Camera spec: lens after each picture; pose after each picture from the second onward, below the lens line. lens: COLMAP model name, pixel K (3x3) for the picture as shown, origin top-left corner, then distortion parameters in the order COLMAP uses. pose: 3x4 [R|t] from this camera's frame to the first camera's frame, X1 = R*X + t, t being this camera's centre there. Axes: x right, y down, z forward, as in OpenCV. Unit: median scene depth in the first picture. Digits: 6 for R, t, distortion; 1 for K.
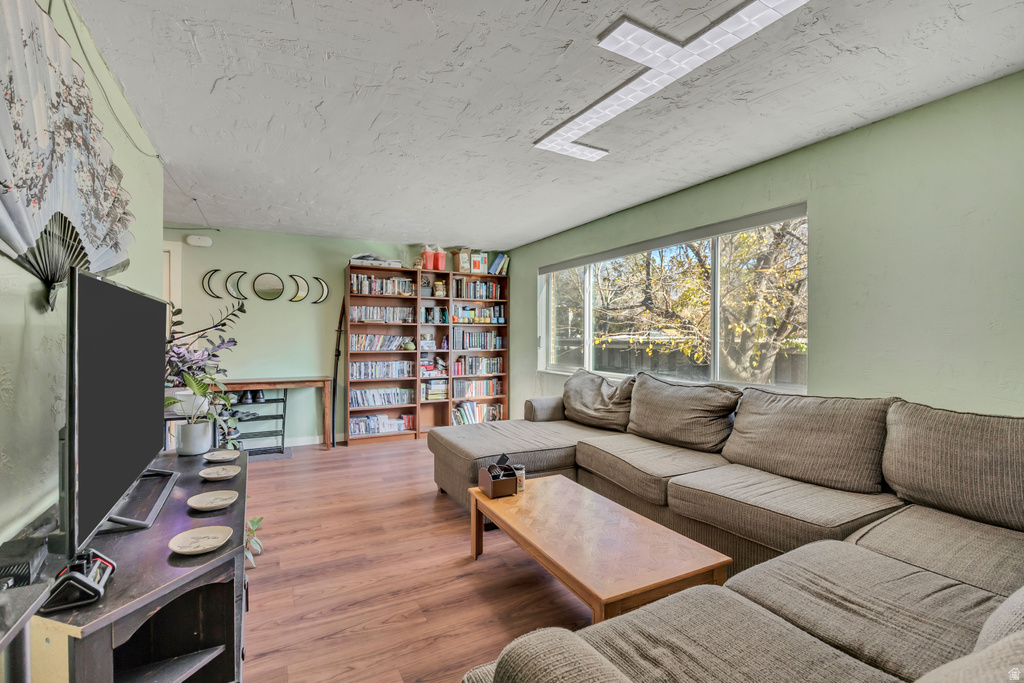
lens RADIAL K [[457.9, 0, 511.4], [0, 457.9, 339.4], [0, 0, 1]] dist [-0.007576, -0.000403]
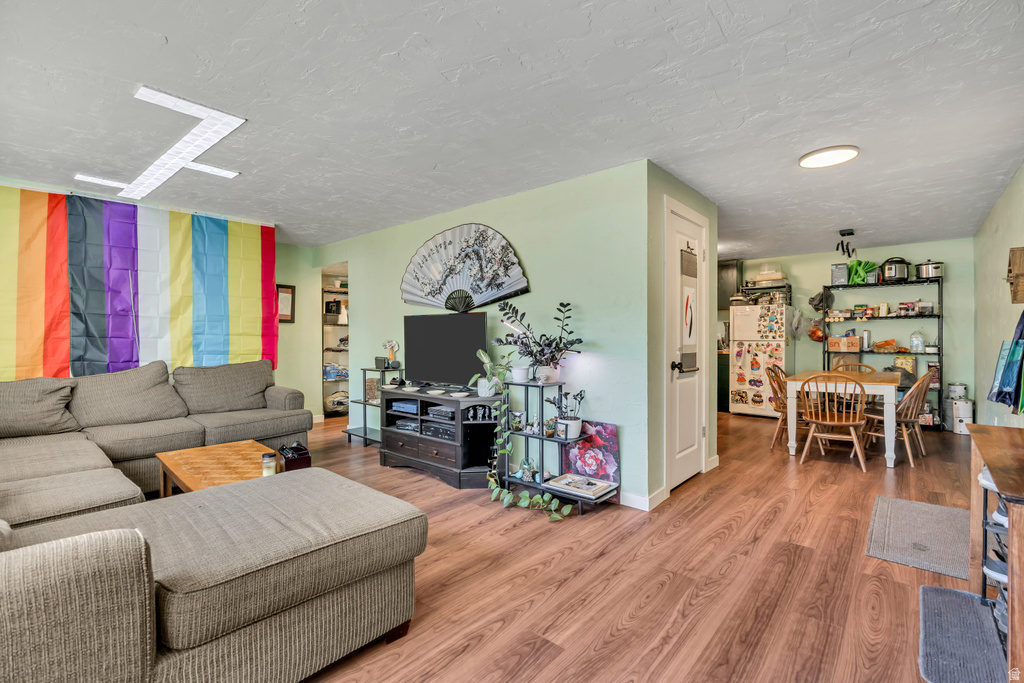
lens RADIAL K [[457.9, 0, 505.2], [0, 457.9, 338.3], [0, 0, 1]] dist [-0.007576, -0.000403]
pose [[-0.939757, 0.003395, -0.341827, -0.129482], [0.000146, 0.999955, 0.009529, 0.007161], [0.341844, 0.008905, -0.939715, 2.096072]]
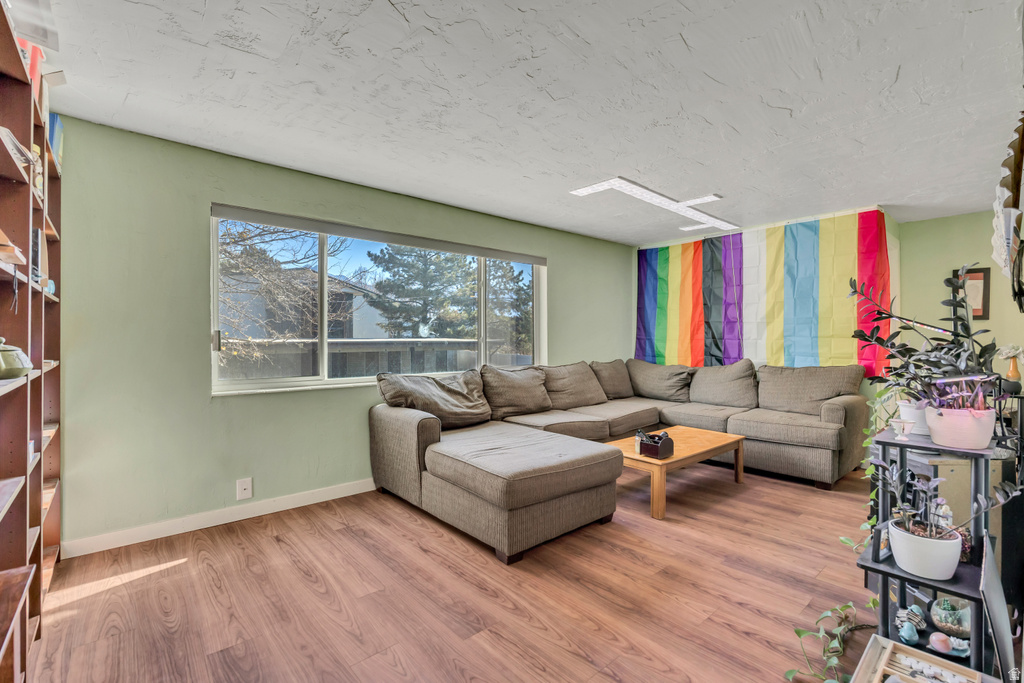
lens RADIAL K [[457.9, 0, 516.5], [0, 457.9, 335.6], [0, 0, 1]] dist [-0.007576, -0.000403]
pose [[-0.234515, 0.006242, 0.972092, -1.111578], [0.003706, 0.999978, -0.005526, 0.010575], [-0.972105, 0.002307, -0.234533, 1.596593]]
